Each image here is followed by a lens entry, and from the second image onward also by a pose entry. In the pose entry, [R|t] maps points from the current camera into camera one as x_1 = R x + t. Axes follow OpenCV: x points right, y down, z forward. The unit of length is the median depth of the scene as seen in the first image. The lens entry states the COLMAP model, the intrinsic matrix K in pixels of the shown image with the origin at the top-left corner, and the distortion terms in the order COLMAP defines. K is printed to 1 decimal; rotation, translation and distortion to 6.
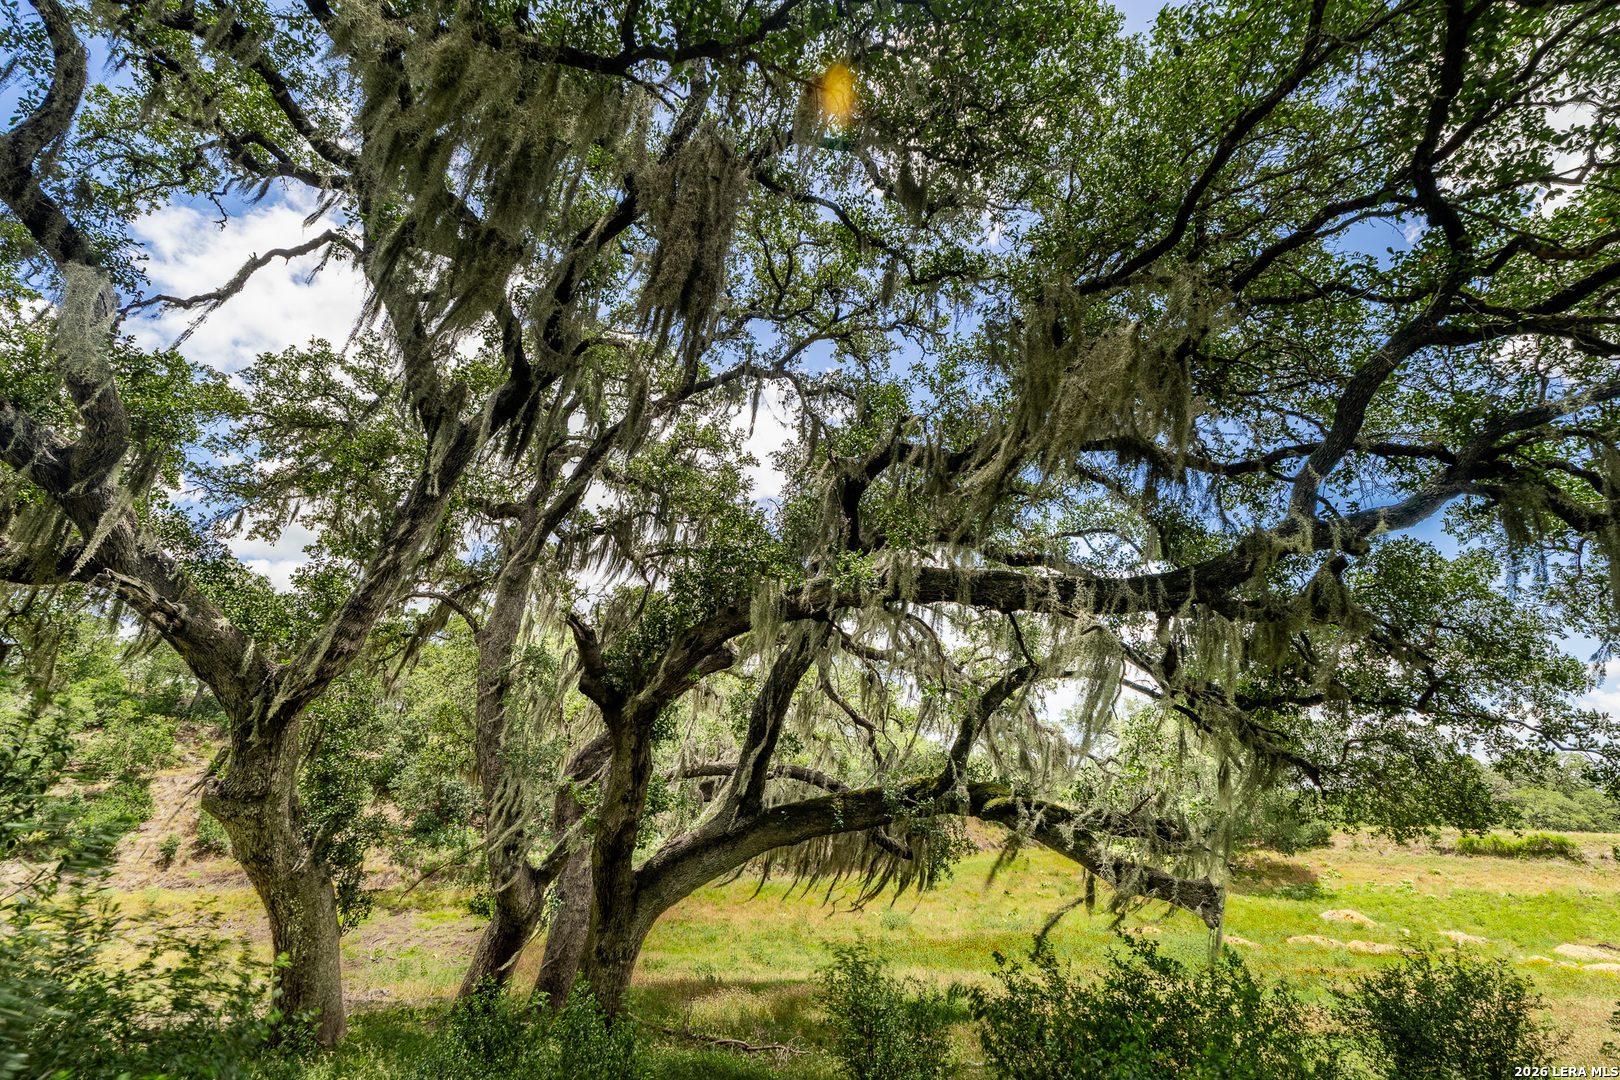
lens RADIAL K [[703.9, 0, 816.9], [0, 703.9, 539.4], [0, 0, 1]] dist [0.000276, 0.000495]
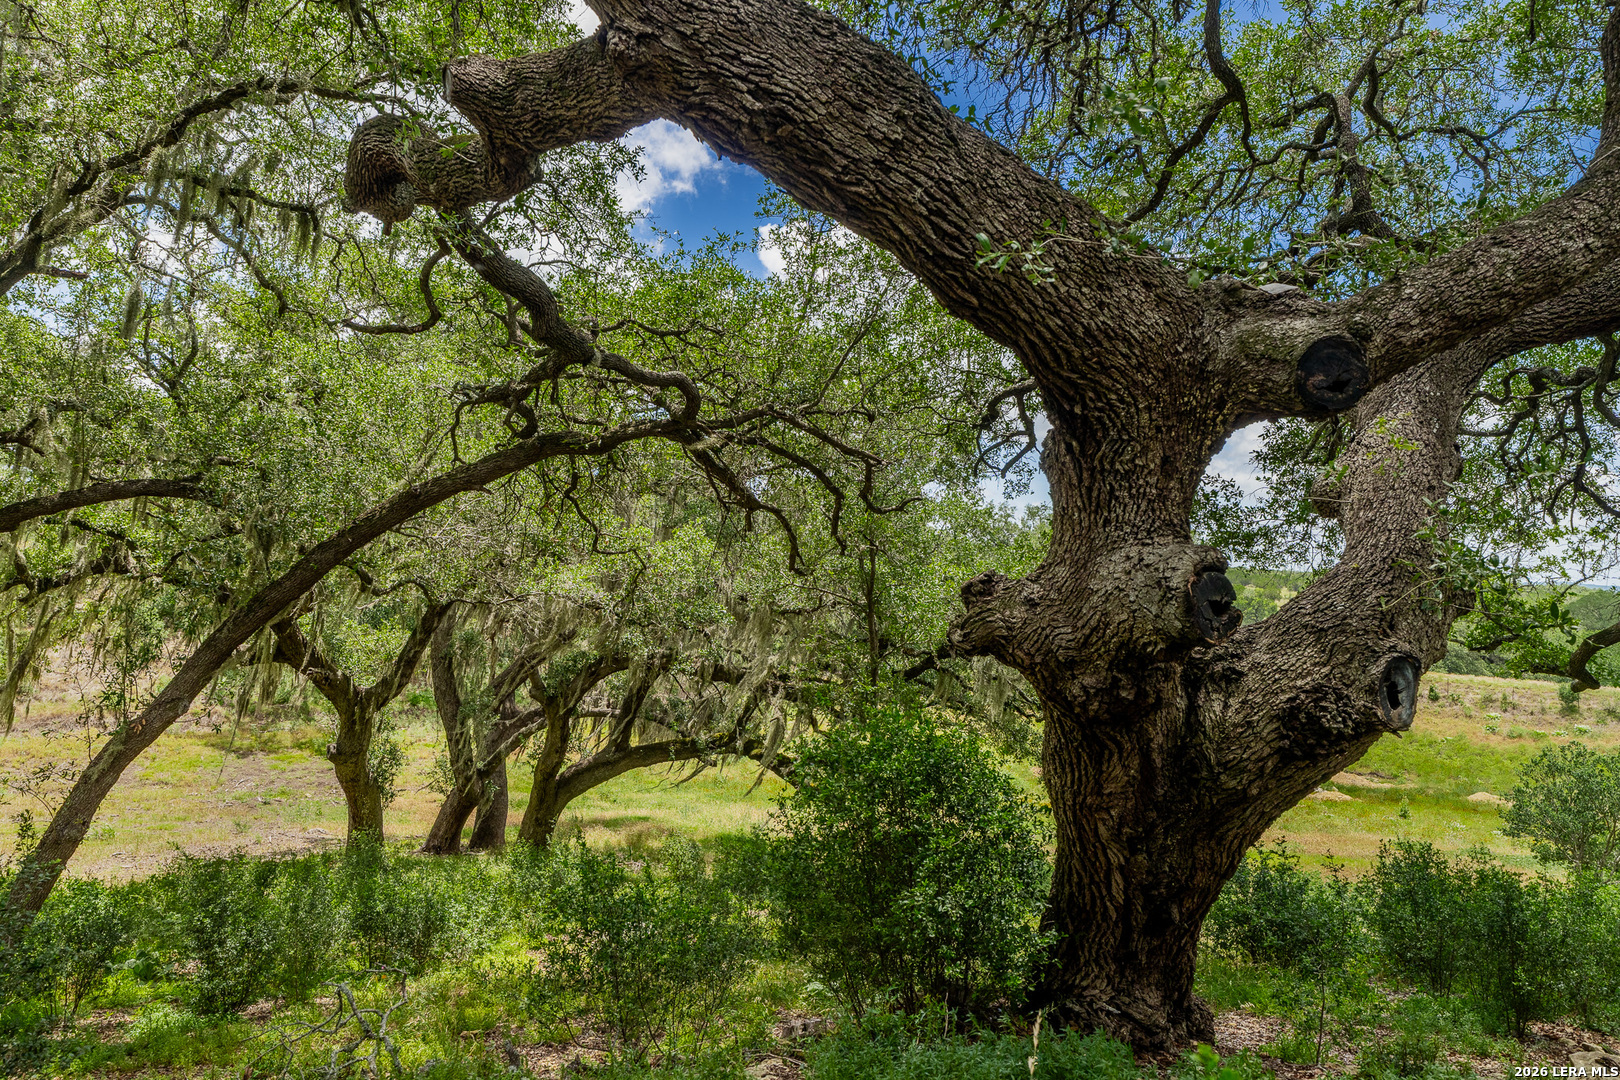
lens RADIAL K [[1059.0, 0, 804.9], [0, 1059.0, 534.9], [0, 0, 1]] dist [0.009150, 0.000988]
pose [[0.990056, 0.030409, 0.137344, -0.021547], [-0.073287, 0.944886, 0.319091, -1.001864], [-0.120072, -0.325983, 0.937719, -1.369301]]
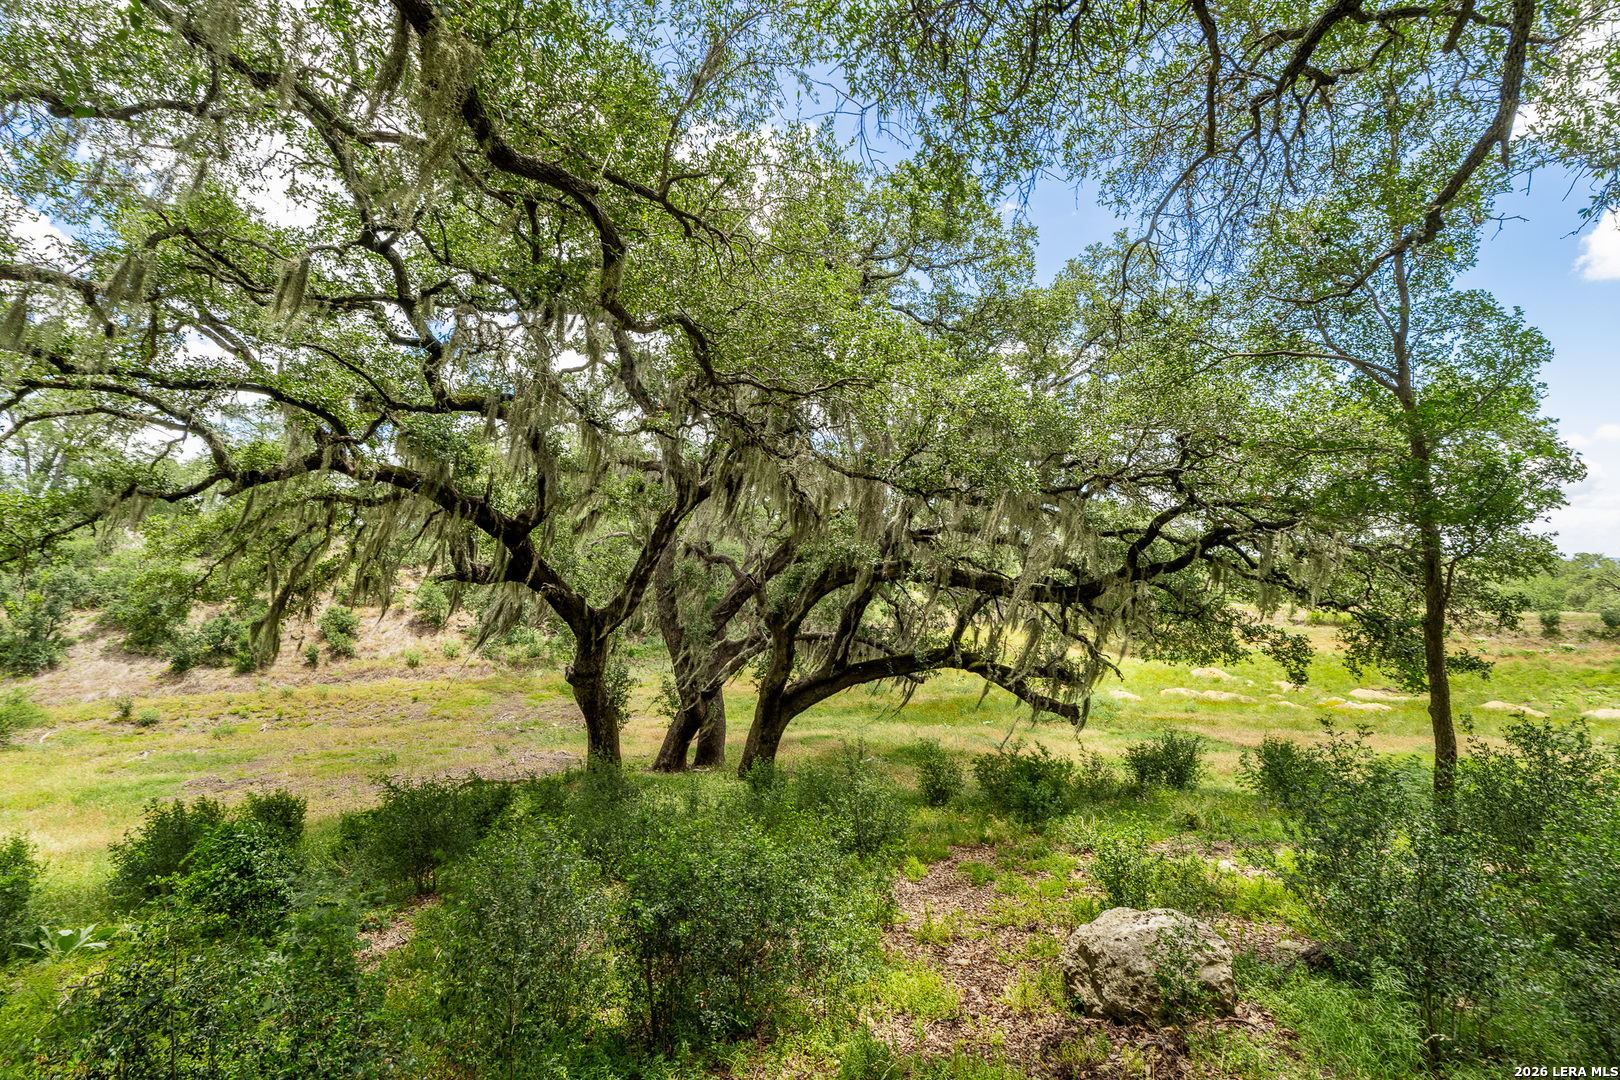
lens RADIAL K [[703.9, 0, 816.9], [0, 703.9, 539.4], [0, 0, 1]] dist [0.000276, 0.000495]
pose [[0.998277, -0.012663, 0.057302, -0.257892], [-0.005497, 0.951972, 0.306135, -0.484676], [-0.058427, -0.305923, 0.950262, -0.626787]]
